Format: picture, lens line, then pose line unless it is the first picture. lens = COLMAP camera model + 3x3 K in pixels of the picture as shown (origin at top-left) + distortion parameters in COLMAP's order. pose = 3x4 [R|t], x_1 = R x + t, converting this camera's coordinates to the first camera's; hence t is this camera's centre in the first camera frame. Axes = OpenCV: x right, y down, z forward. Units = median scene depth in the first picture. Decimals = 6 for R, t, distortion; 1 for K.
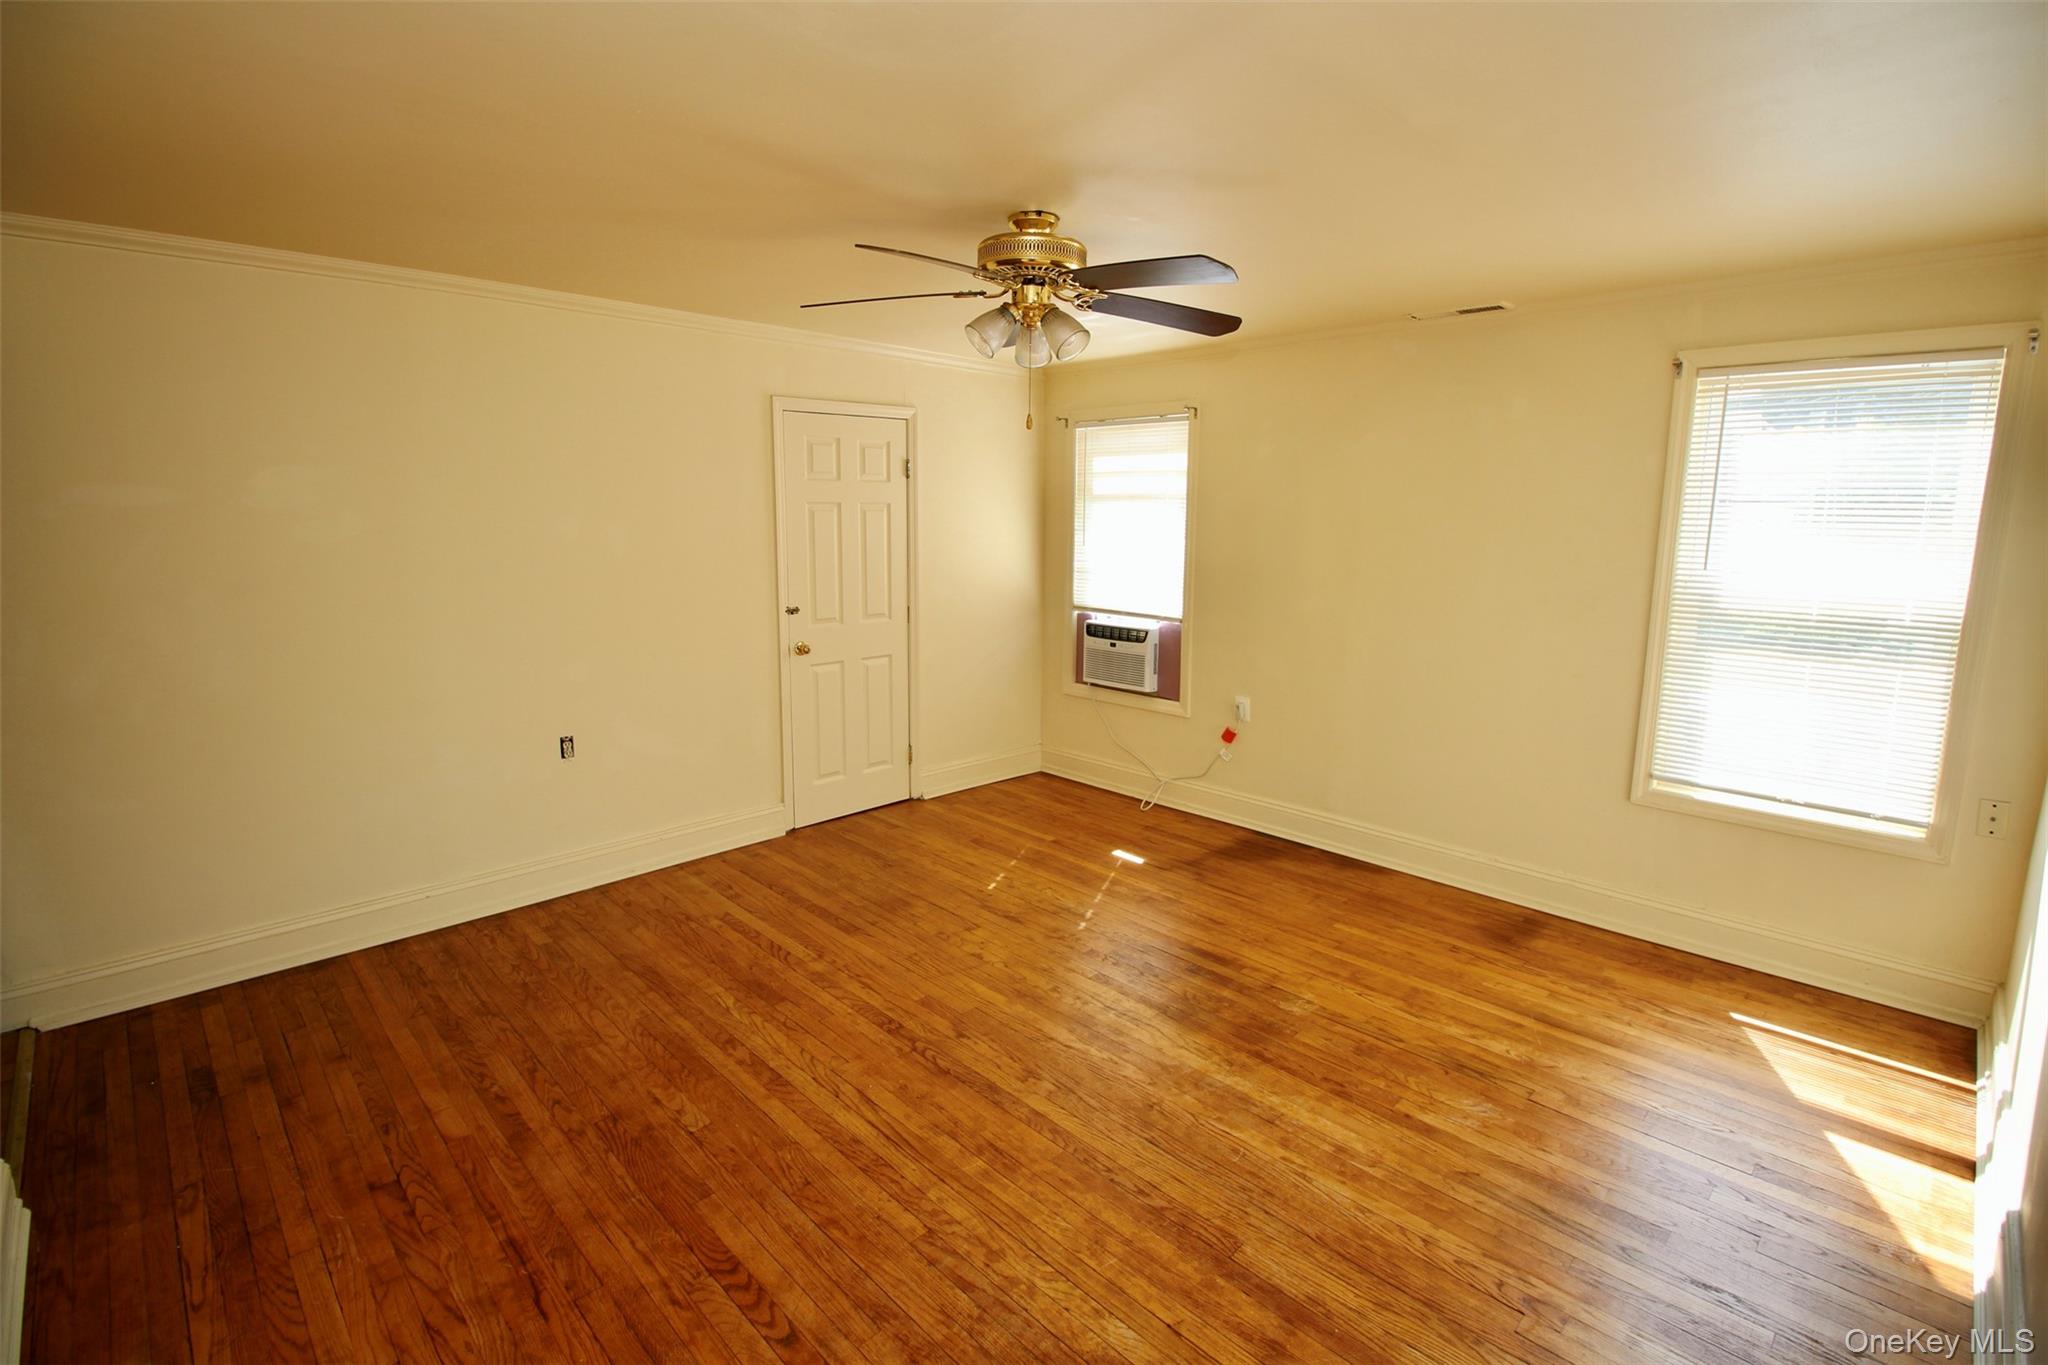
lens RADIAL K [[945.2, 0, 1028.0], [0, 945.2, 669.6], [0, 0, 1]] dist [-0.004899, -0.007825]
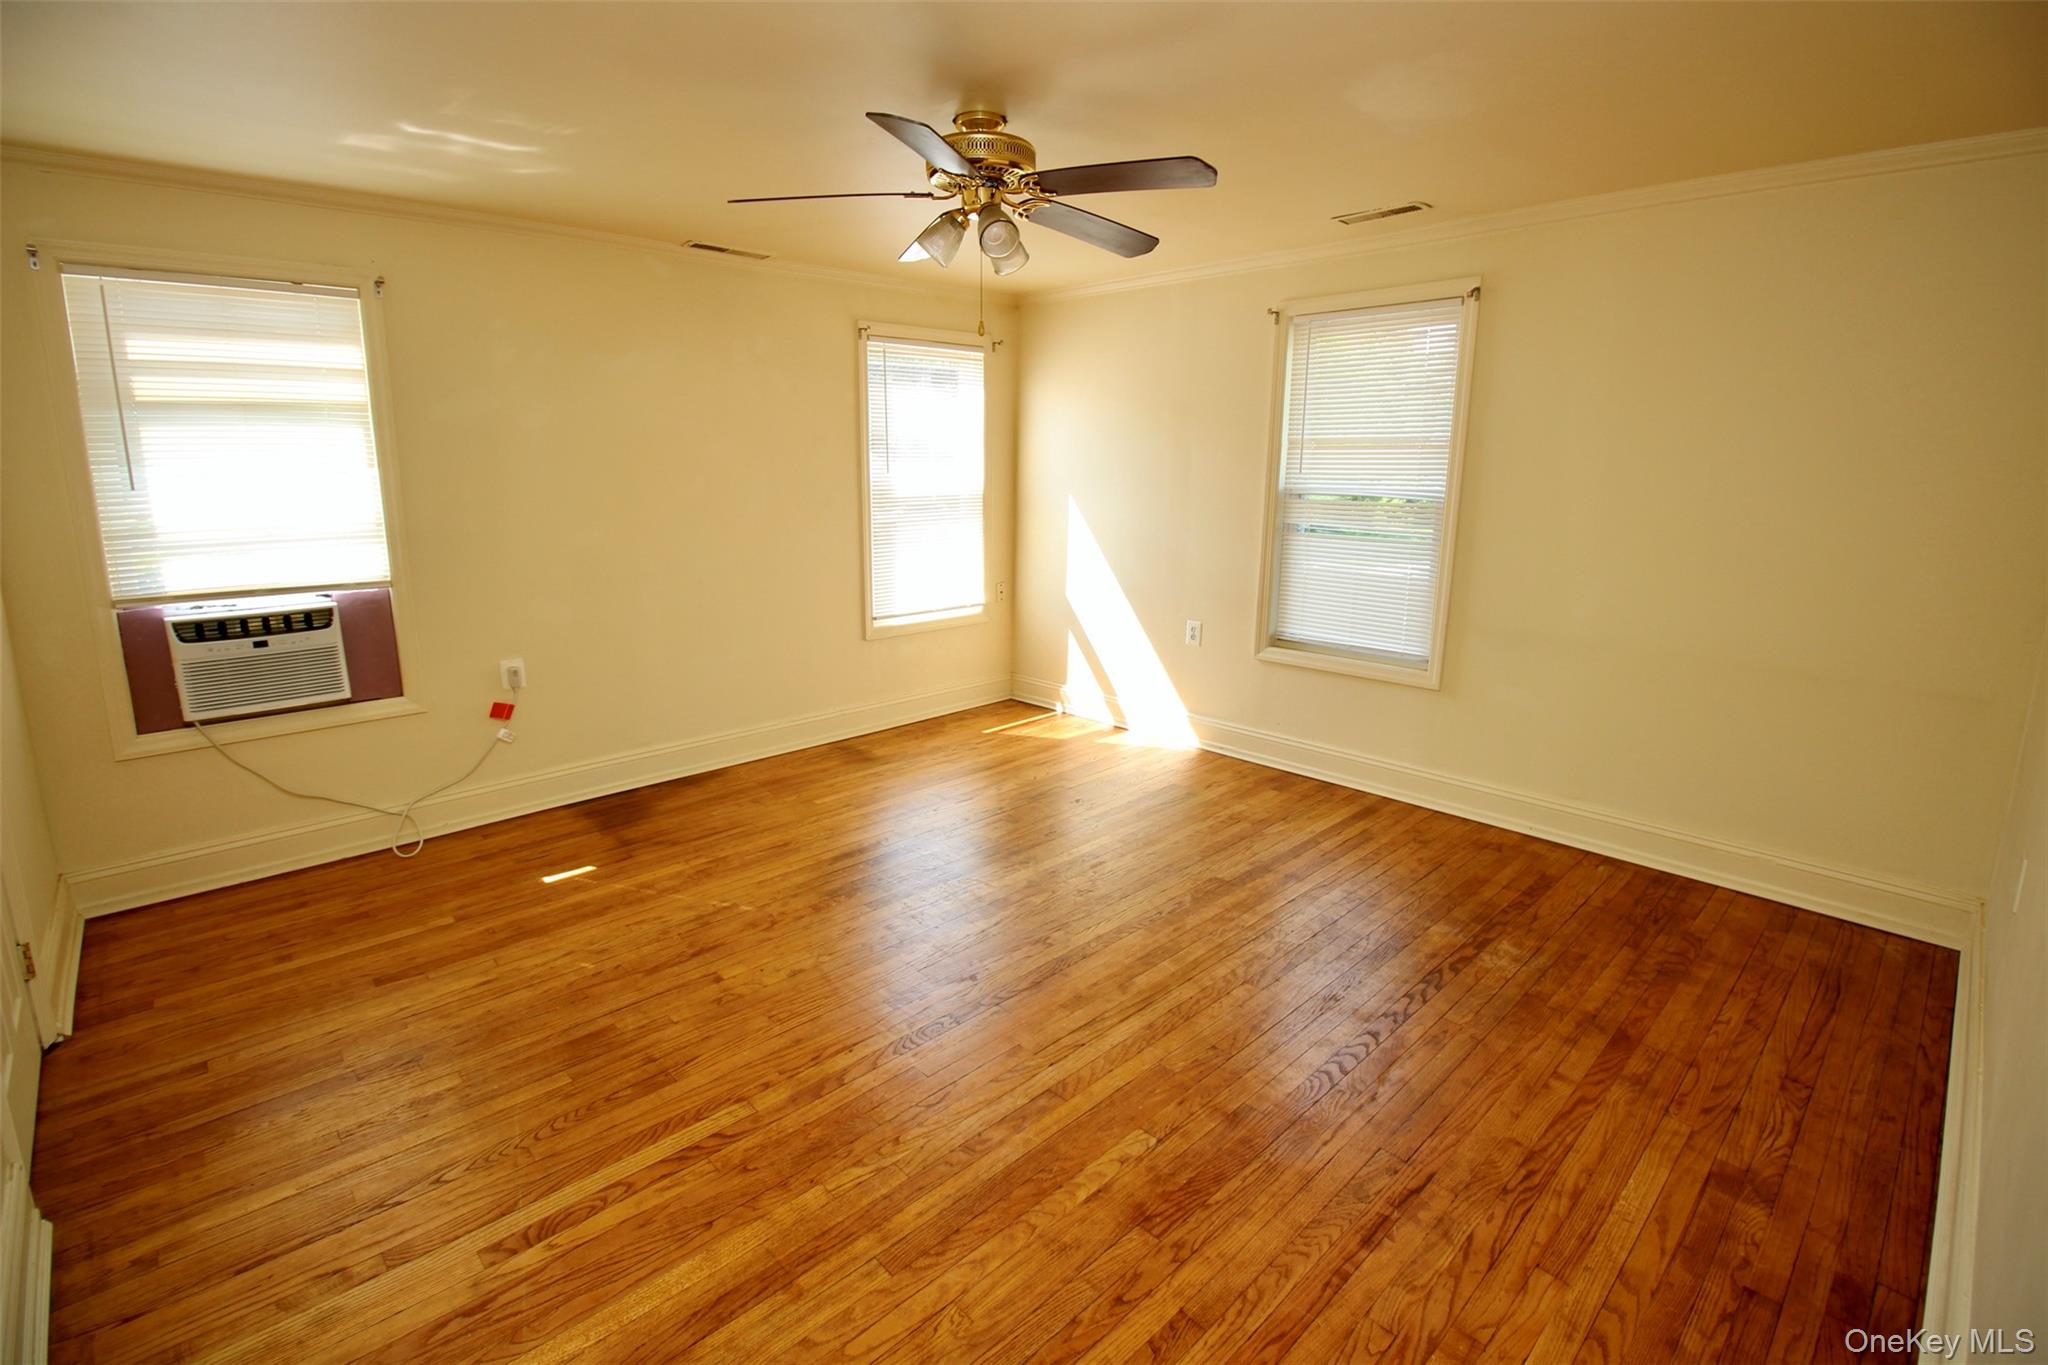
lens RADIAL K [[945.2, 0, 1028.3], [0, 945.2, 666.4], [0, 0, 1]] dist [-0.004899, -0.007825]
pose [[0.009245, -0.222385, 0.974915, -0.787193], [0.168041, 0.961437, 0.217717, -0.094830], [-0.985737, 0.161813, 0.046258, 0.720124]]
